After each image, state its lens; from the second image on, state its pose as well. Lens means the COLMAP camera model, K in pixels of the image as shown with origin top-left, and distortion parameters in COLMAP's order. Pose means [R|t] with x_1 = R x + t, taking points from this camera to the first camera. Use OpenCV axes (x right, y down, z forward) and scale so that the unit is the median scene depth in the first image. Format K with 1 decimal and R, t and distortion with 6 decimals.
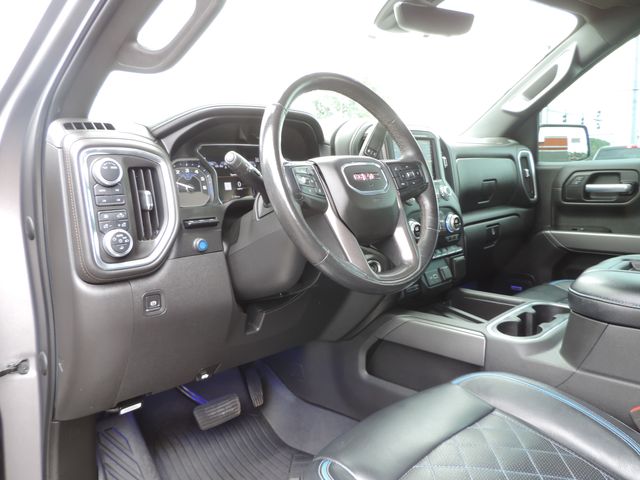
lens RADIAL K [[502.1, 0, 319.1], [0, 502.1, 225.2], [0, 0, 1]] dist [-0.031559, 0.001323]
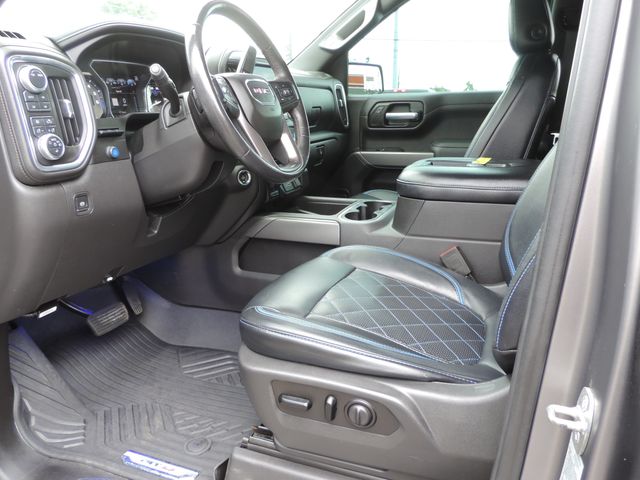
lens RADIAL K [[522.4, 0, 320.0], [0, 522.4, 240.0], [0, 0, 1]] dist [-0.046116, 0.001053]
pose [[0.906991, -0.086765, 0.412116, -0.278760], [0.033955, 0.990428, 0.133792, 0.083978], [-0.419779, -0.107355, 0.901255, -0.213101]]
